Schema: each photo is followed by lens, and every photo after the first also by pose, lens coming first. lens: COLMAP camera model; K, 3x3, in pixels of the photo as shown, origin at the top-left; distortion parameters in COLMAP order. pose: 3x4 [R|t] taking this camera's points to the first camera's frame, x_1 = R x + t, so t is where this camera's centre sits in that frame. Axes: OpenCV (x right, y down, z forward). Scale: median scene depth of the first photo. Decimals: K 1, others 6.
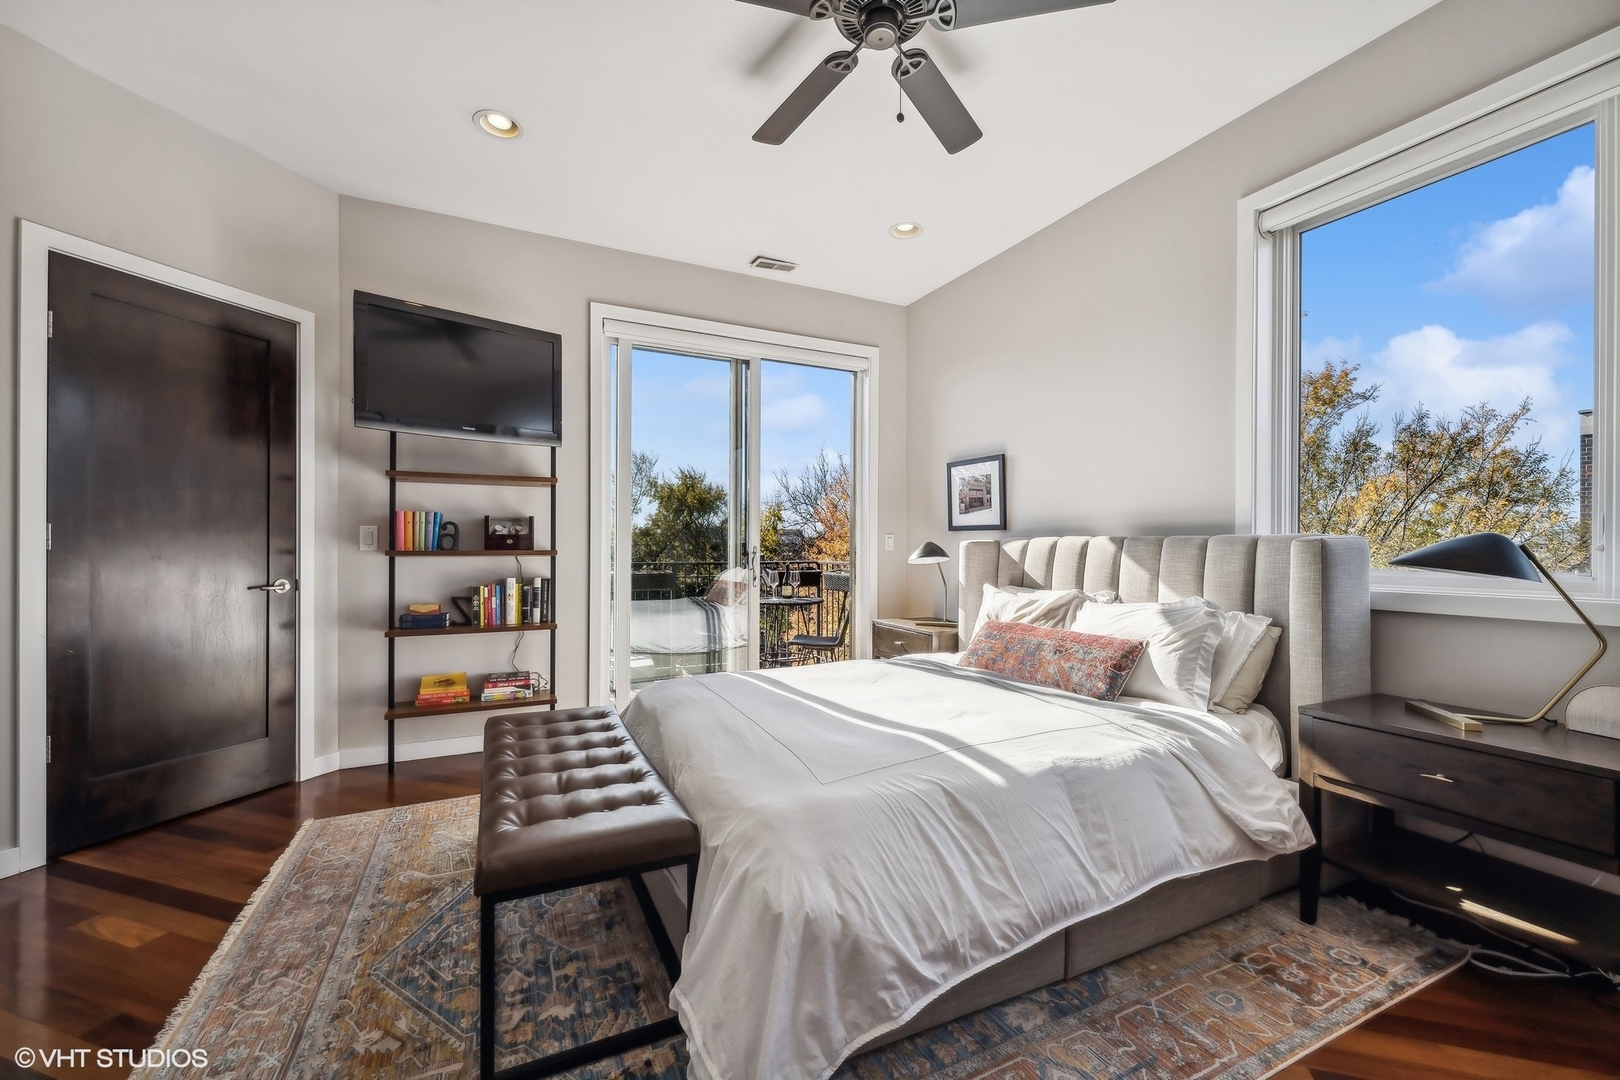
lens RADIAL K [[659.0, 0, 805.9], [0, 659.0, 546.8], [0, 0, 1]] dist [-0.000867, -0.000642]
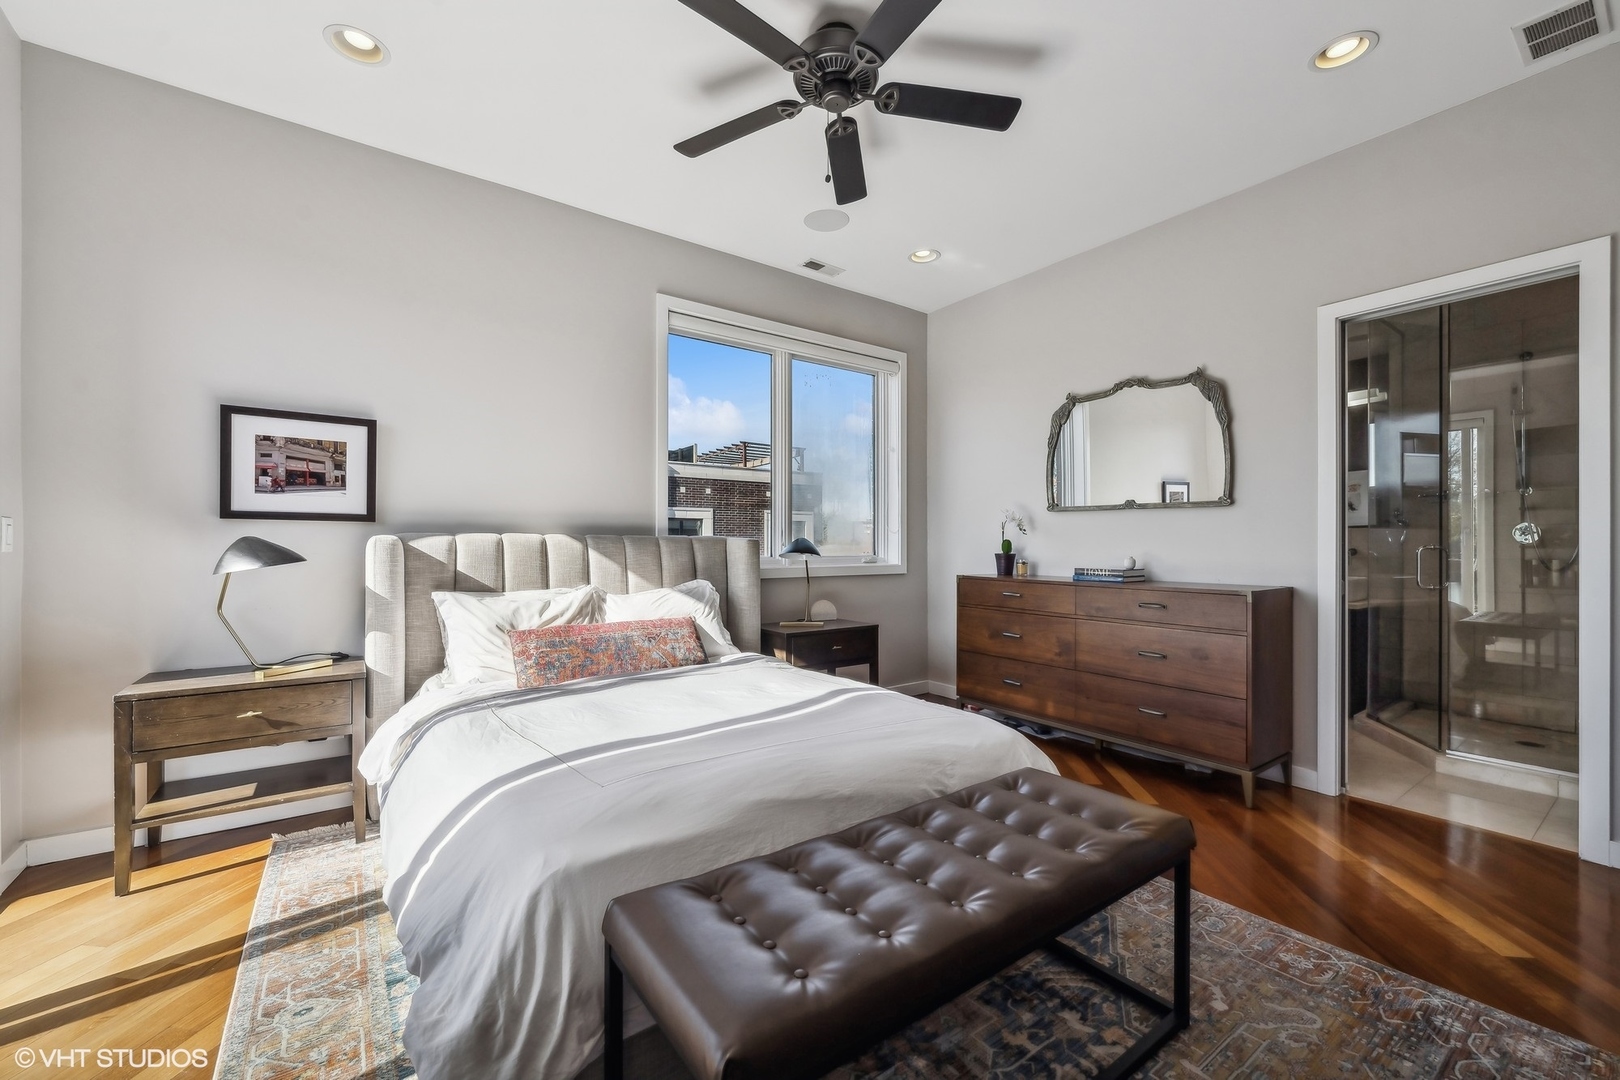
lens RADIAL K [[659.0, 0, 808.0], [0, 659.0, 542.0], [0, 0, 1]] dist [-0.000867, -0.000642]
pose [[-0.189072, -0.000878, 0.981963, -0.515657], [-0.001535, 0.999999, 0.000599, -0.003675], [-0.981962, -0.001394, -0.189073, 0.643258]]
